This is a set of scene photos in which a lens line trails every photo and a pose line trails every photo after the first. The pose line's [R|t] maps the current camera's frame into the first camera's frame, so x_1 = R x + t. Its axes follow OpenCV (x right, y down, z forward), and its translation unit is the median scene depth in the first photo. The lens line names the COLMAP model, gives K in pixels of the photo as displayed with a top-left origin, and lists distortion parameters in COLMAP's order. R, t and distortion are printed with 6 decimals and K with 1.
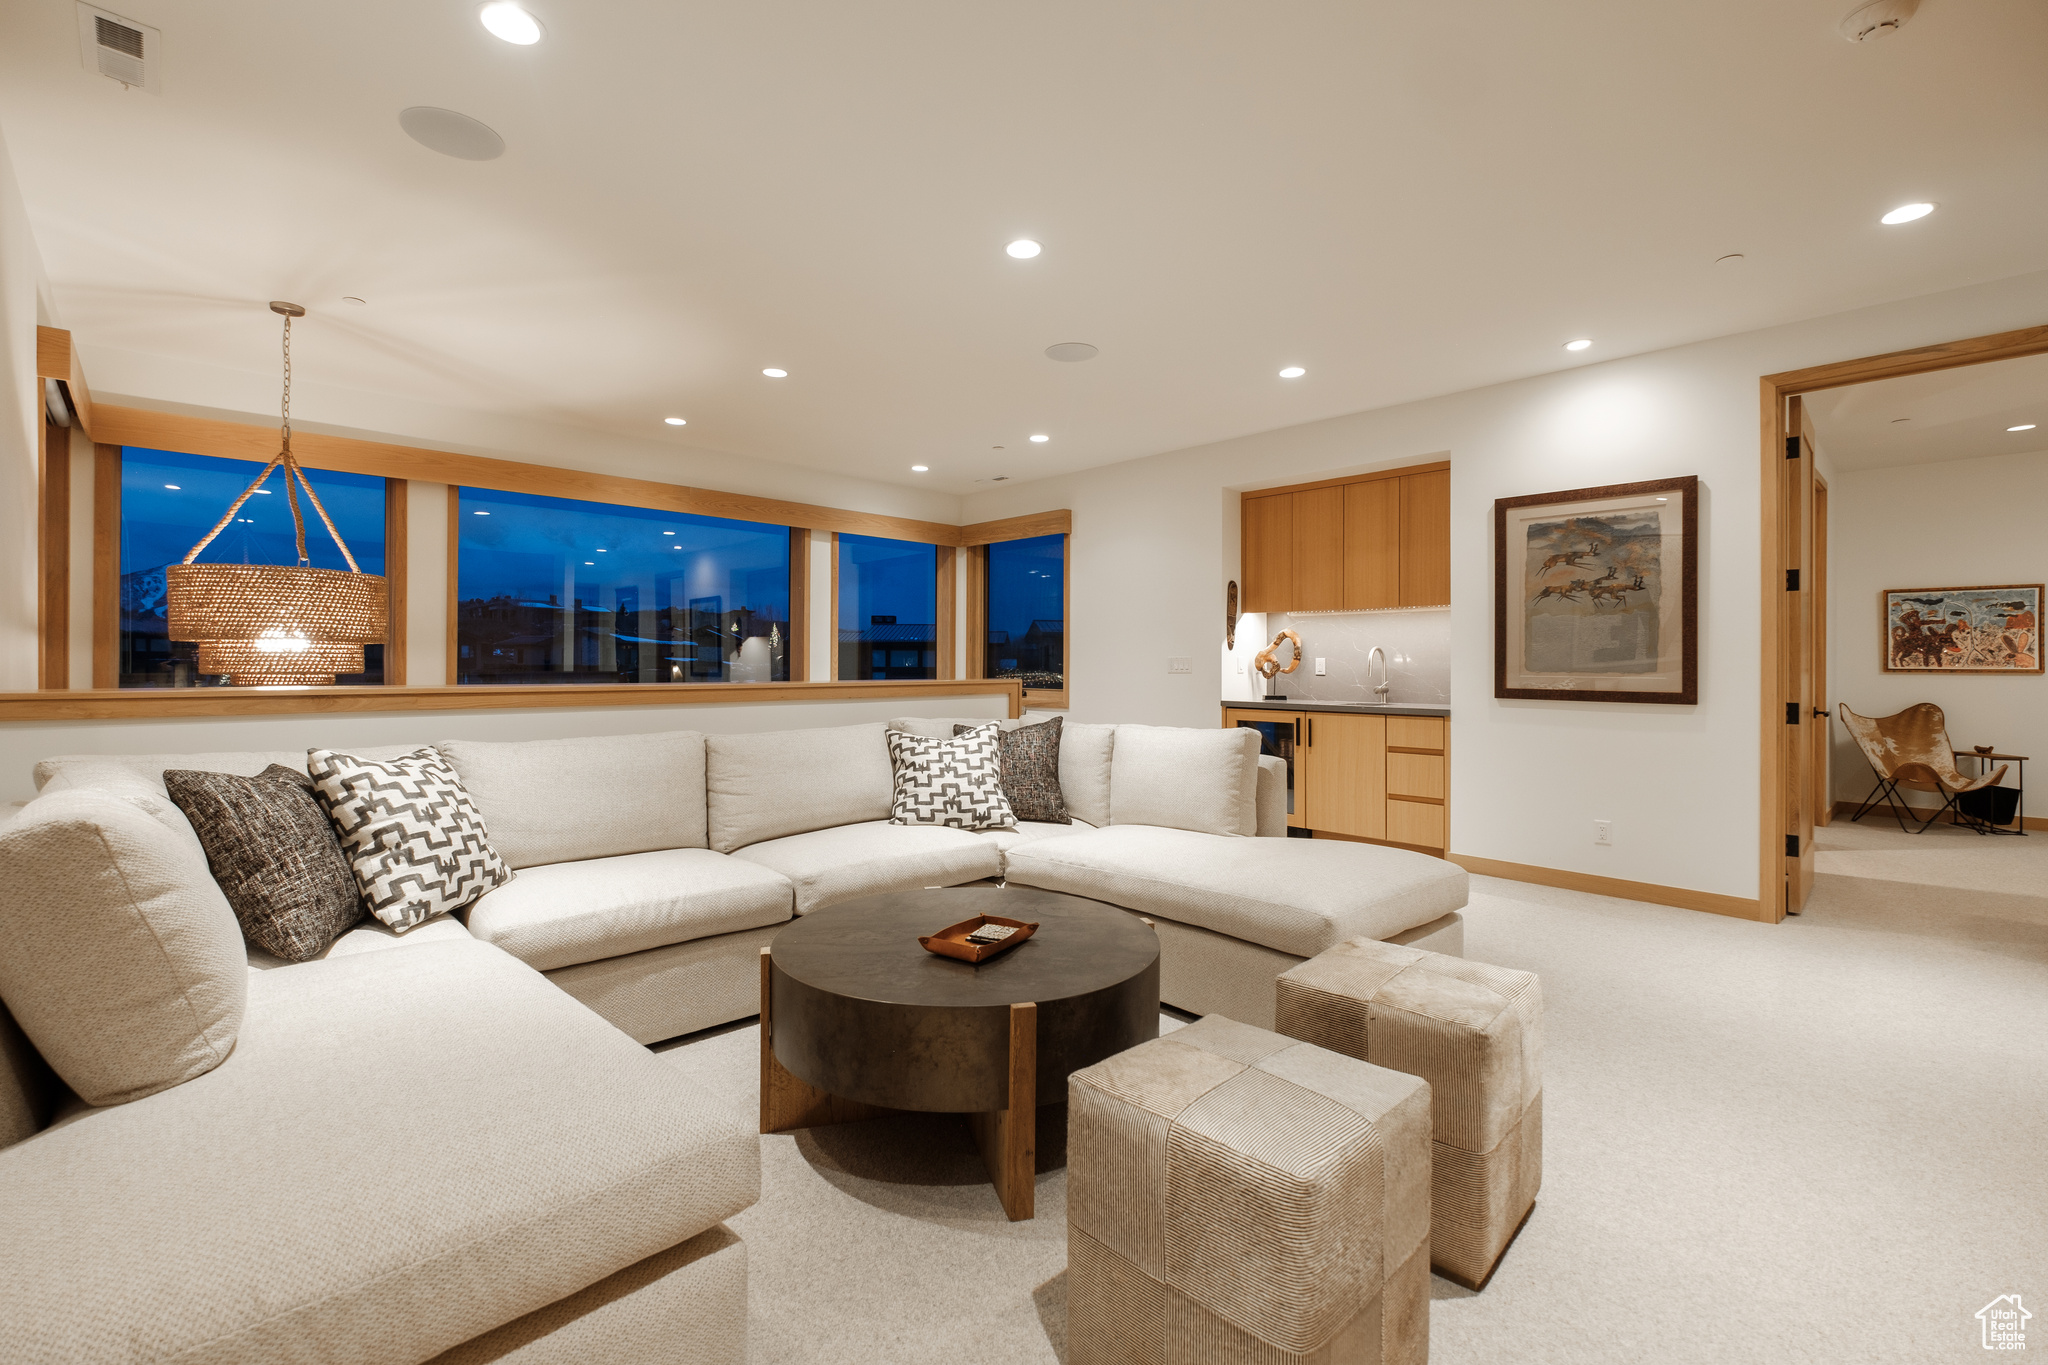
lens RADIAL K [[900.7, 0, 1018.3], [0, 900.7, 677.7], [0, 0, 1]] dist [0.003185, 0.000250]
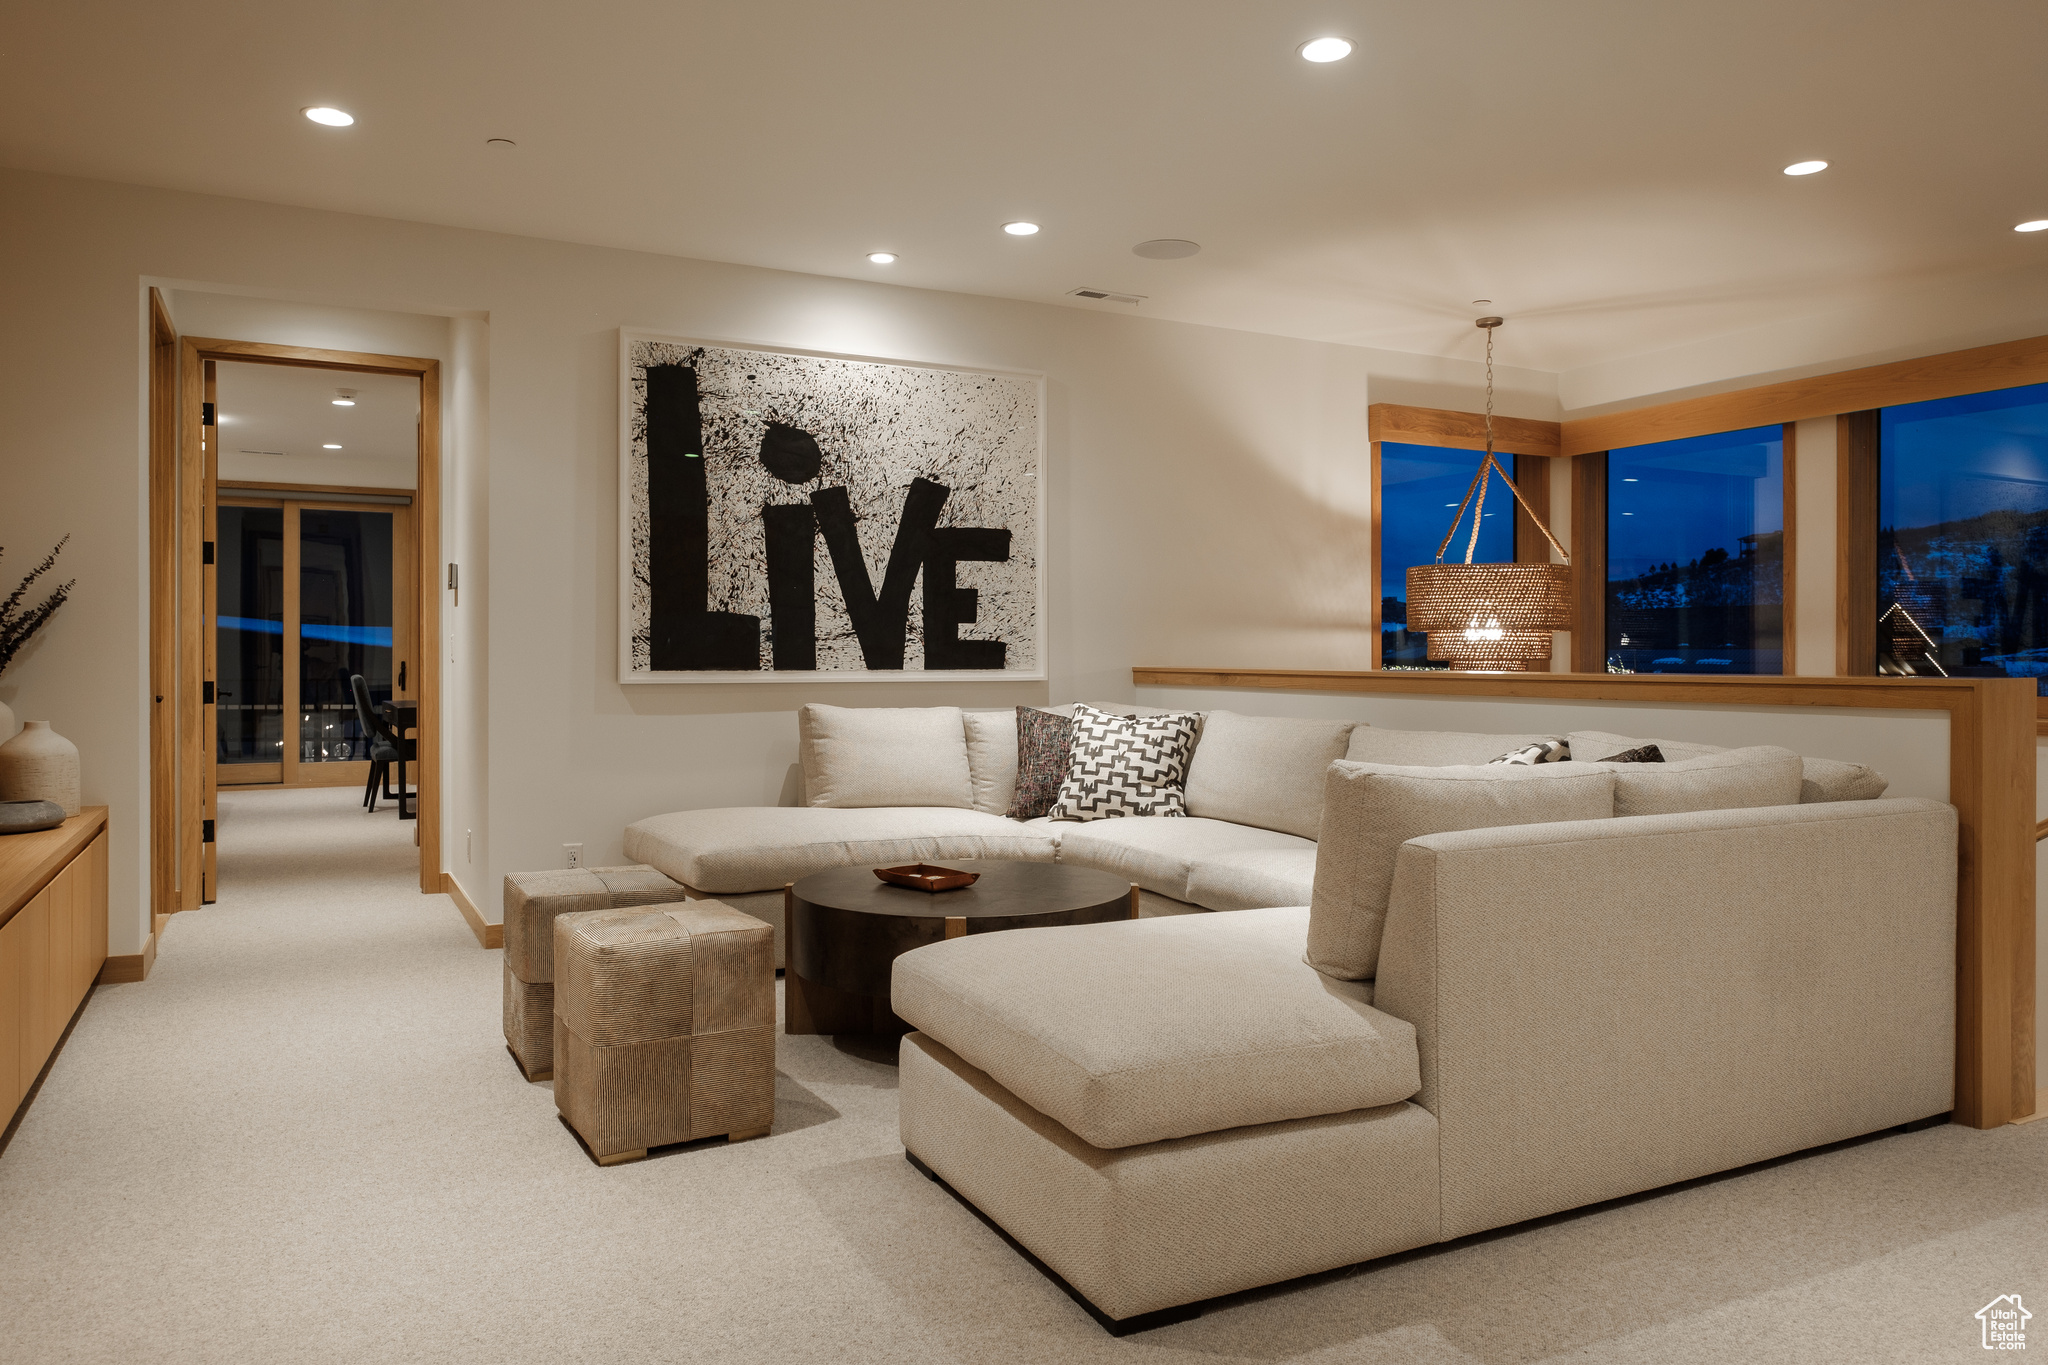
lens RADIAL K [[1382.6, 0, 1022.1], [0, 1382.6, 657.0], [0, 0, 1]] dist [0.000560, 0.001842]
pose [[-0.268957, -0.001530, -0.963151, 0.931278], [-0.016585, 0.999858, 0.003043, -0.003965], [0.963009, 0.016793, -0.268944, 0.903689]]
